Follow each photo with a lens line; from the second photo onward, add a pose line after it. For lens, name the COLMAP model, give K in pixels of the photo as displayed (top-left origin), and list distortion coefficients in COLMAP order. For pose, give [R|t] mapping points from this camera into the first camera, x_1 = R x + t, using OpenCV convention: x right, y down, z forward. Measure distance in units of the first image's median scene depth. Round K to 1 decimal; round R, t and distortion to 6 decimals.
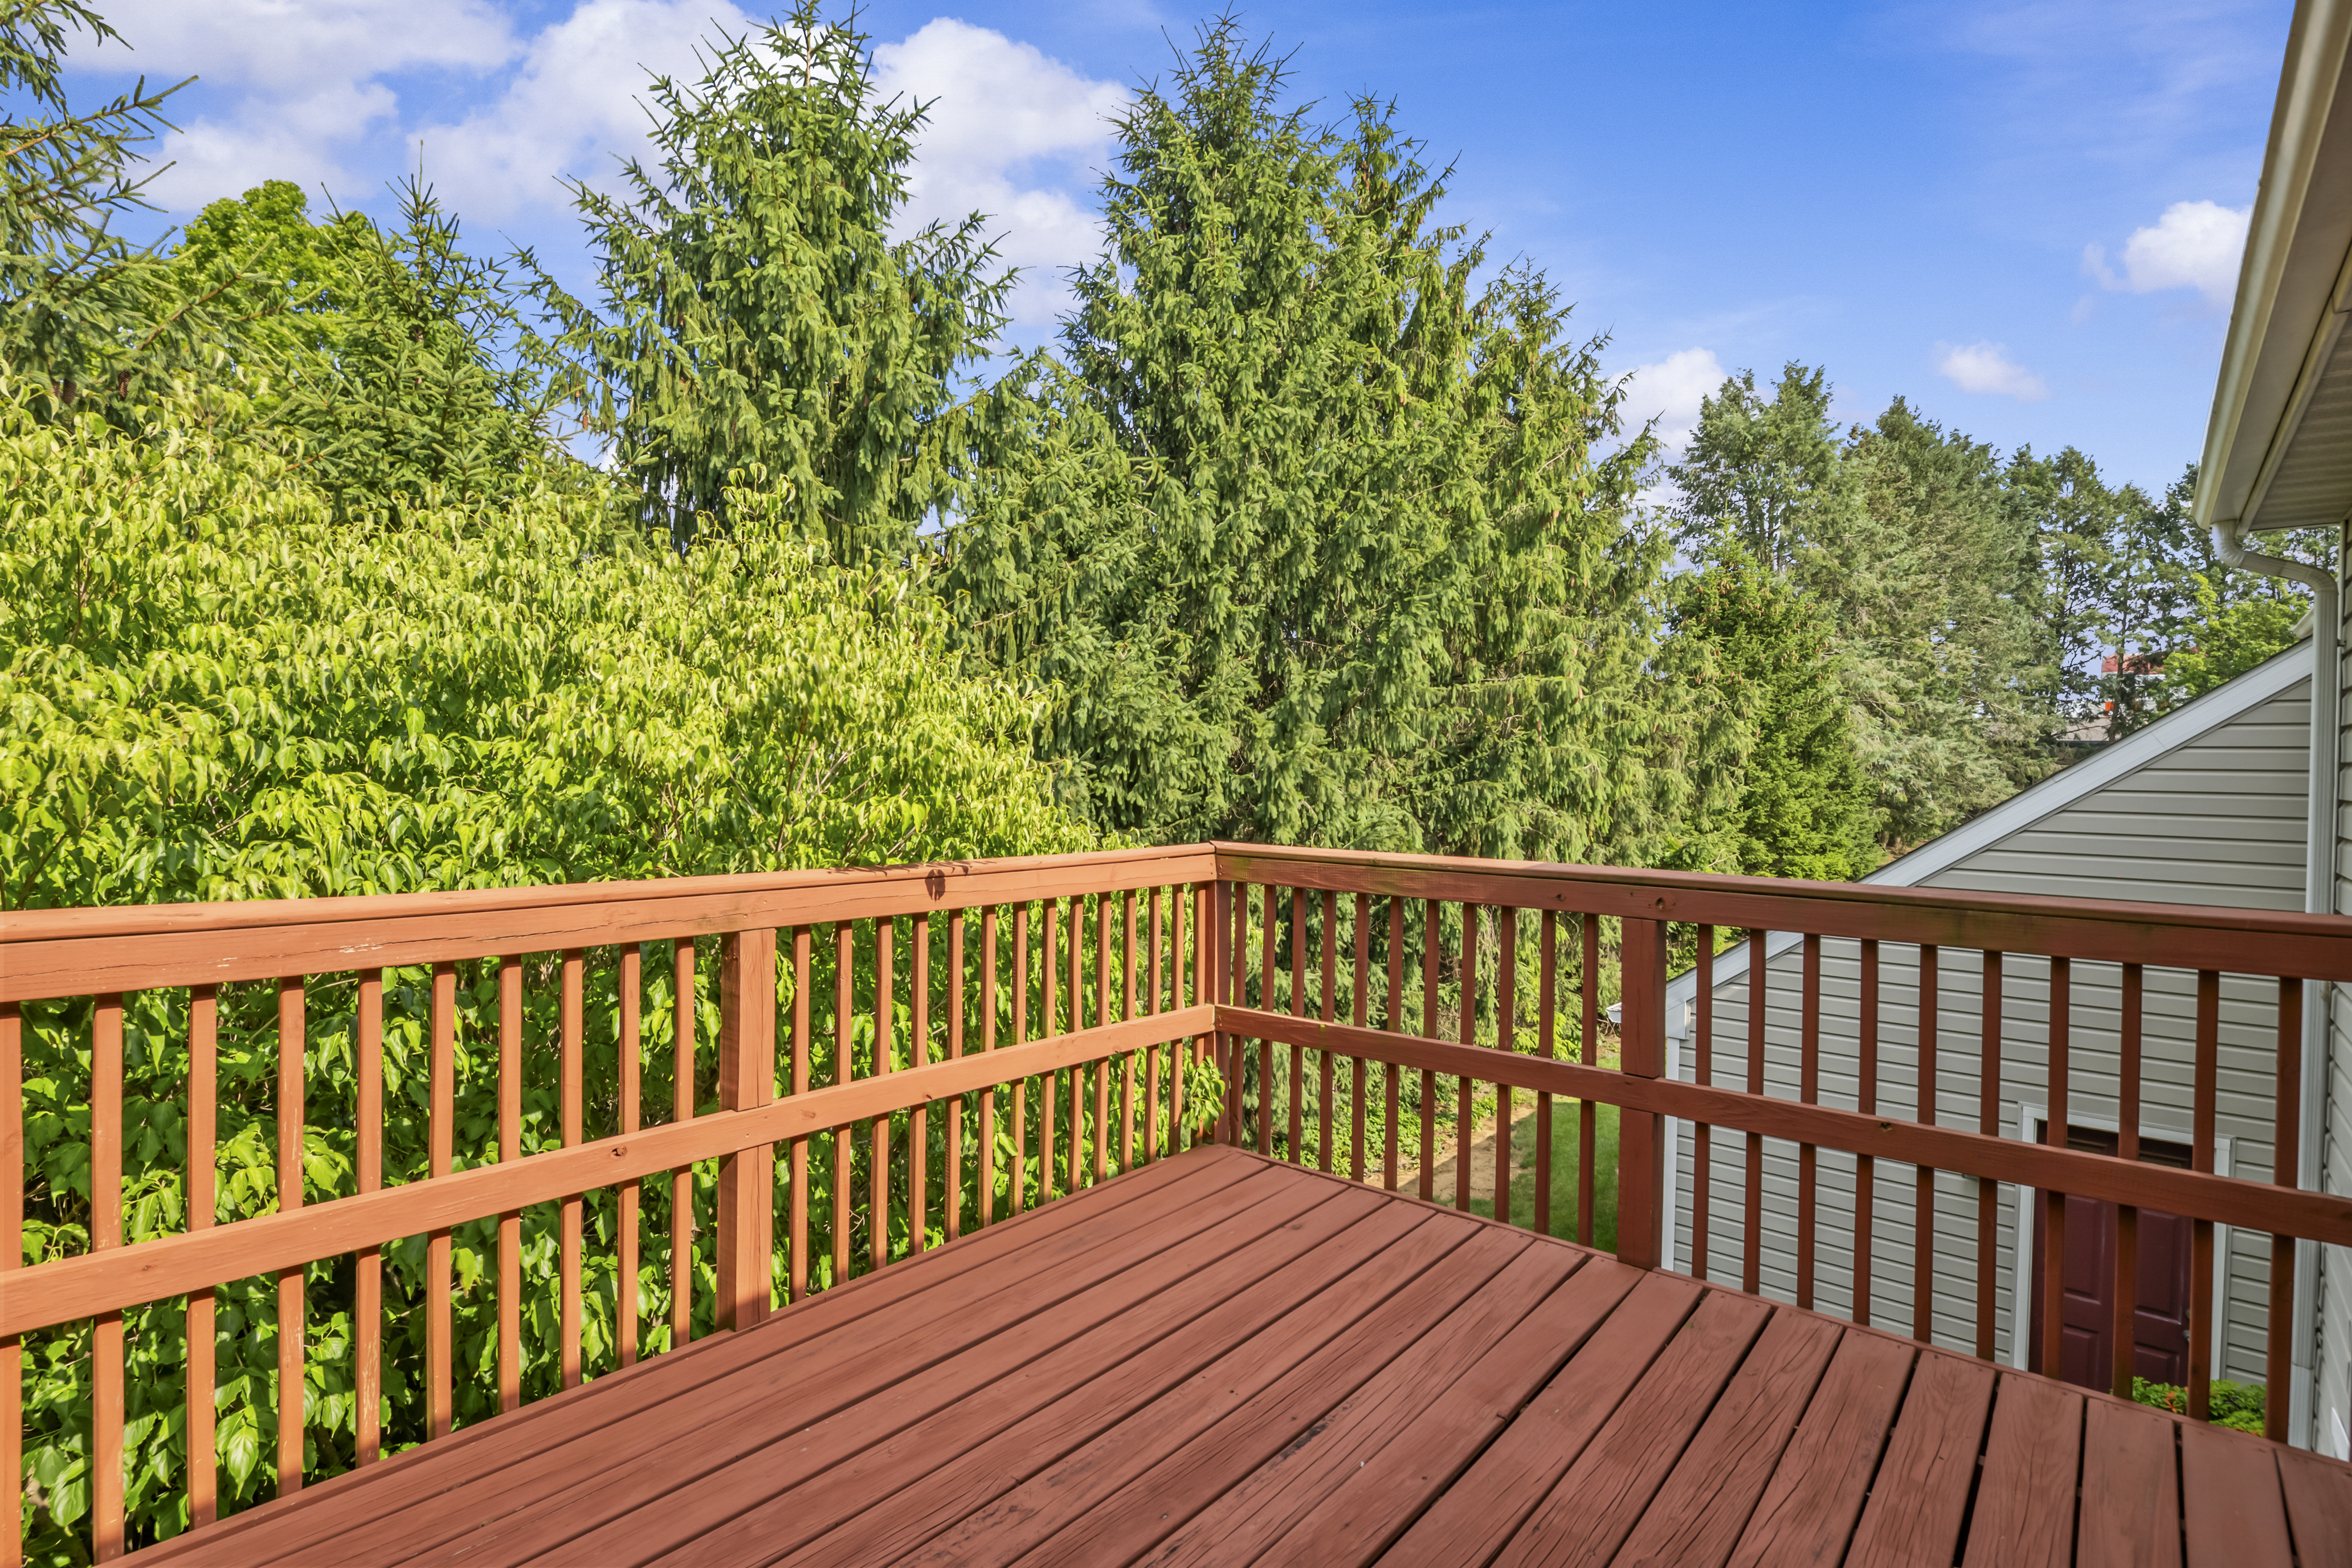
lens RADIAL K [[1131.3, 0, 1164.2], [0, 1131.3, 770.8], [0, 0, 1]] dist [-0.003132, -0.000829]
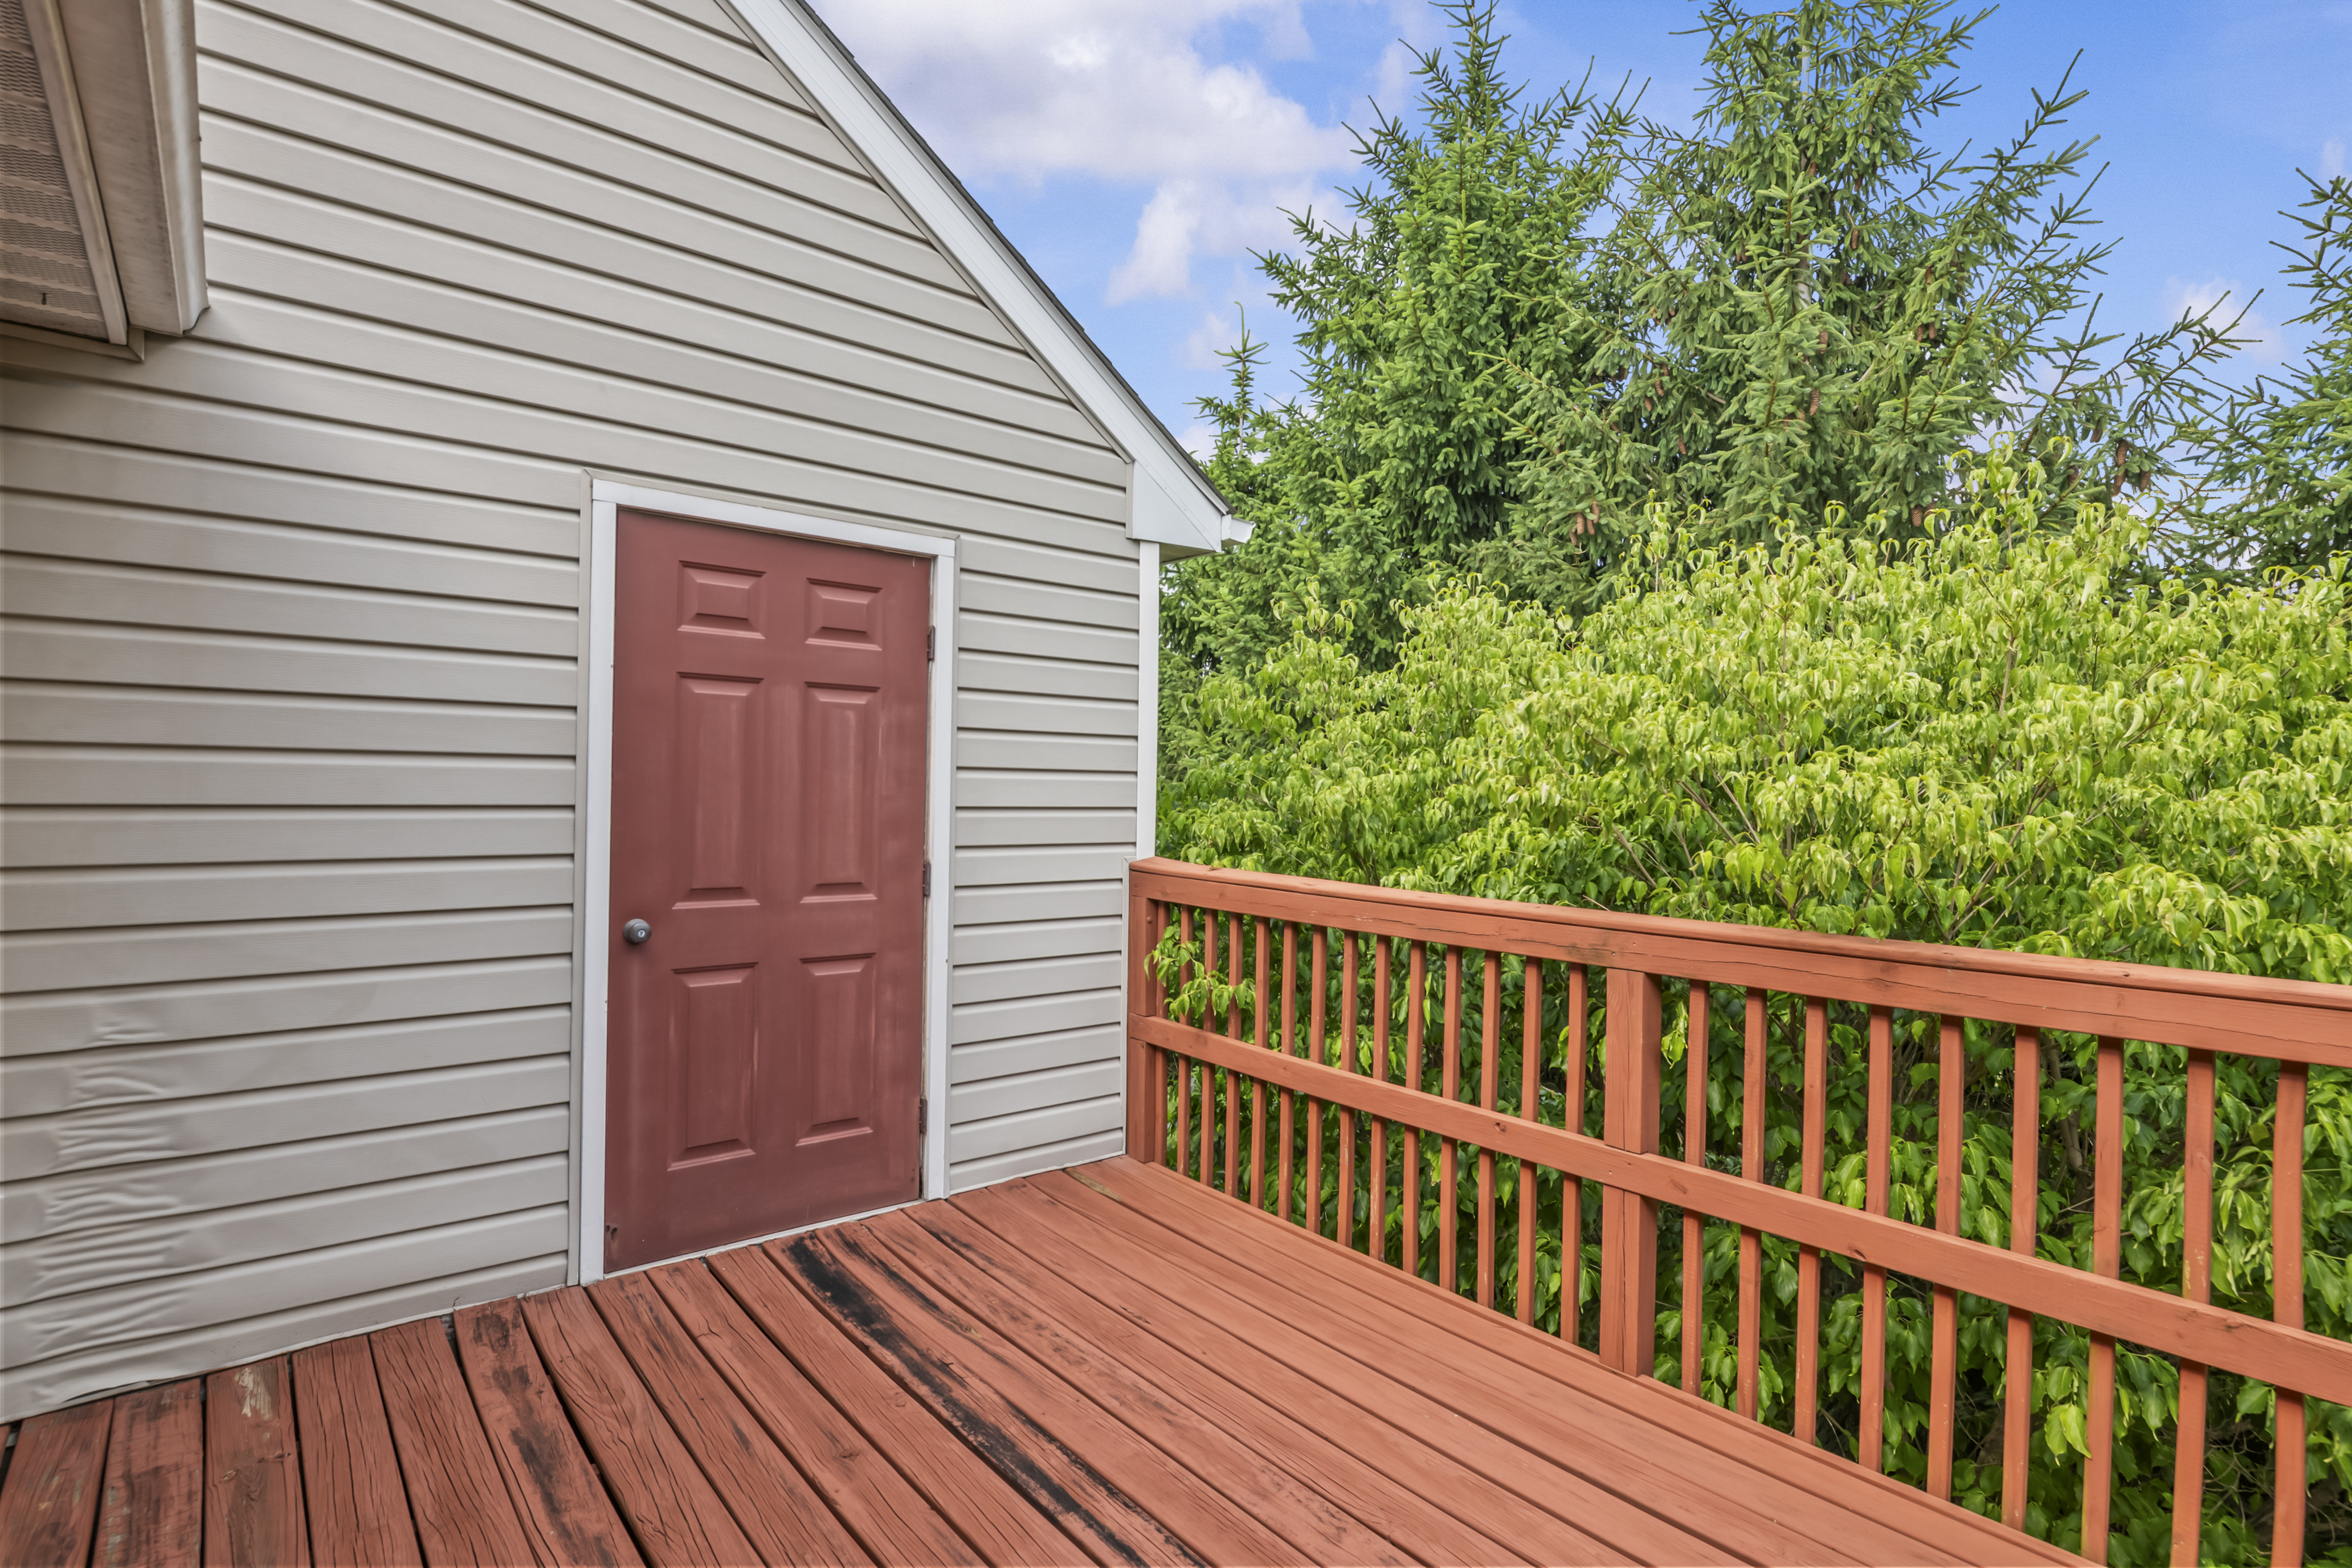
lens RADIAL K [[1158.3, 0, 1163.1], [0, 1158.3, 785.5], [0, 0, 1]] dist [-0.010988, -0.000507]
pose [[-0.180112, -0.020120, -0.983440, 0.829934], [-0.021853, 0.999626, -0.016449, 0.004283], [0.983403, 0.018529, -0.180484, 0.908909]]
